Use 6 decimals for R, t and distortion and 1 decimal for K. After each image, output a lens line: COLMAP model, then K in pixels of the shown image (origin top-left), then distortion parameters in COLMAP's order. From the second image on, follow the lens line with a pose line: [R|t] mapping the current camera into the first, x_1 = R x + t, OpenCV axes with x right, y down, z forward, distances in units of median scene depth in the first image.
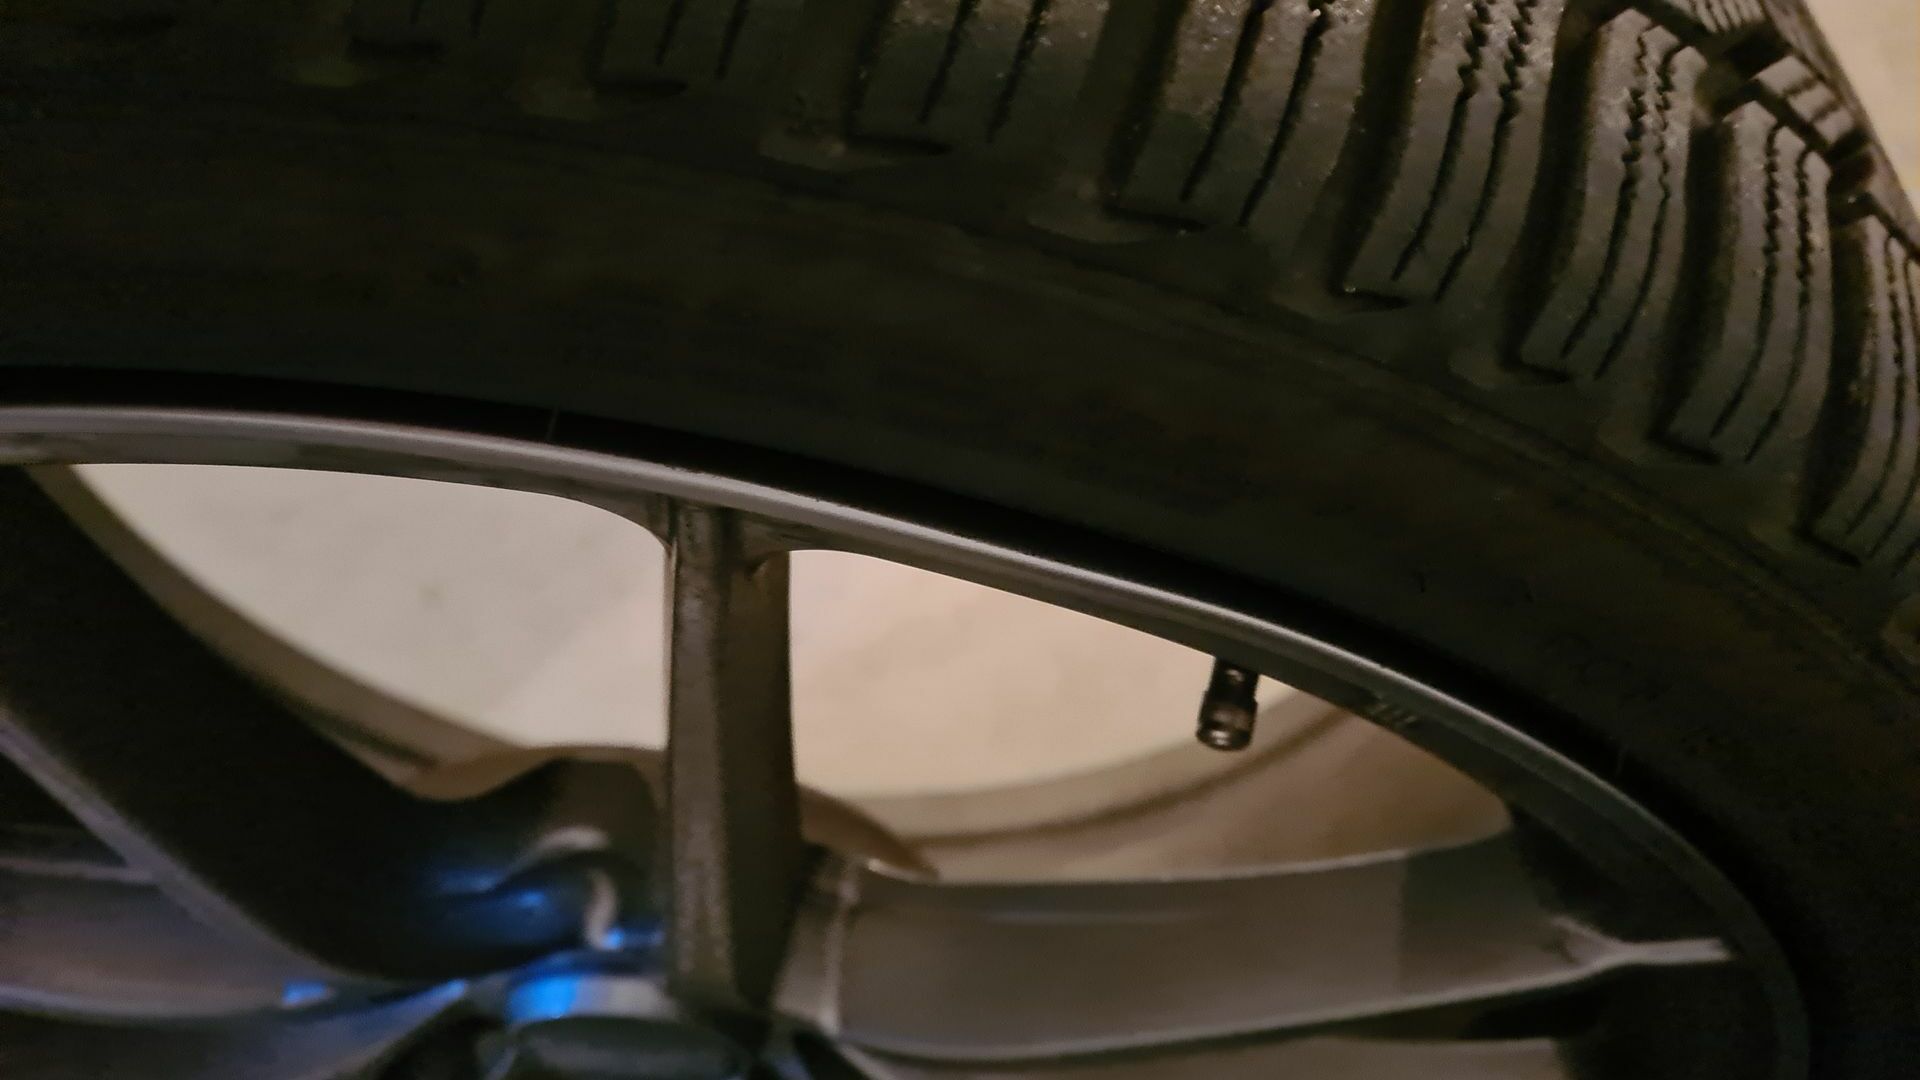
lens RADIAL K [[1408.2, 0, 969.9], [0, 1408.2, 544.0], [0, 0, 1]] dist [-0.030617, 0.002542]
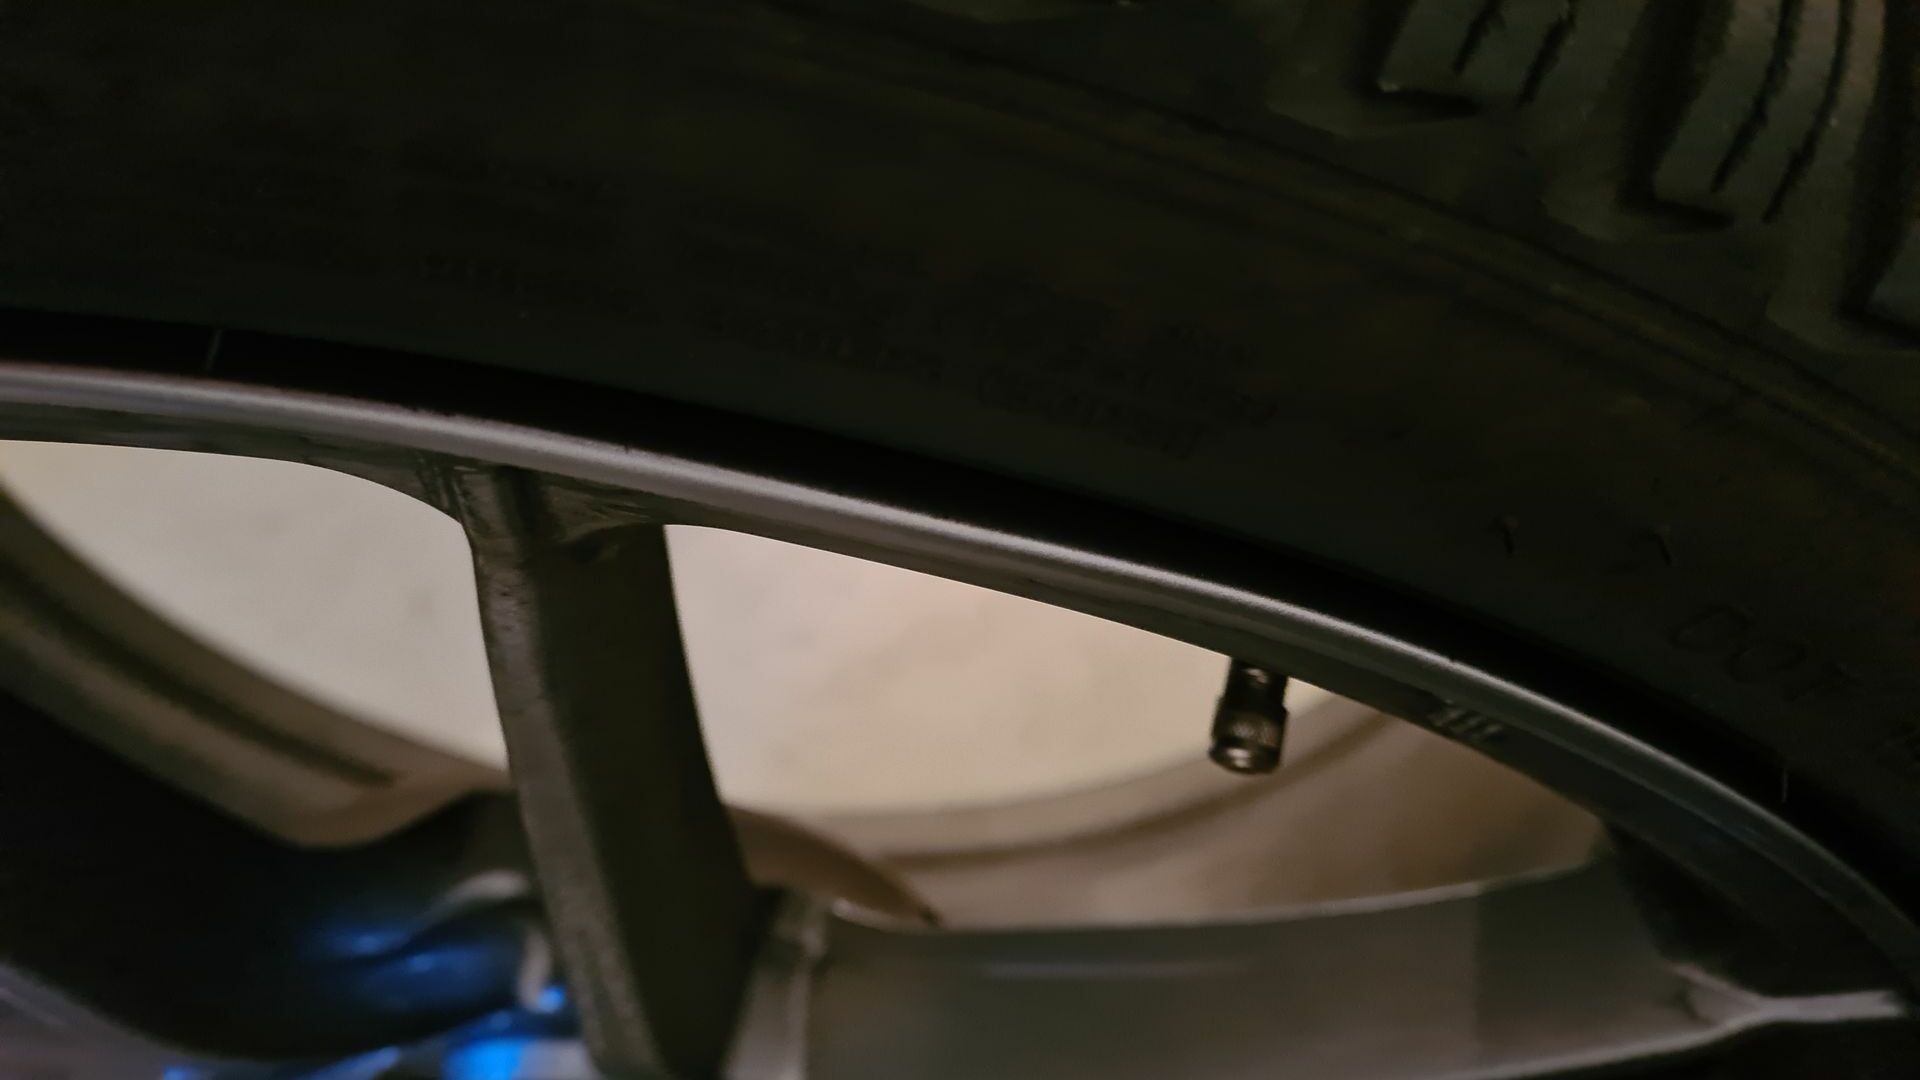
lens RADIAL K [[1408.2, 0, 946.7], [0, 1408.2, 532.8], [0, 0, 1]] dist [-0.030617, 0.002542]
pose [[0.998424, -0.034354, -0.044374, 0.062029], [0.034029, 0.999388, -0.008049, 0.016570], [0.044624, 0.006526, 0.998983, 0.243246]]
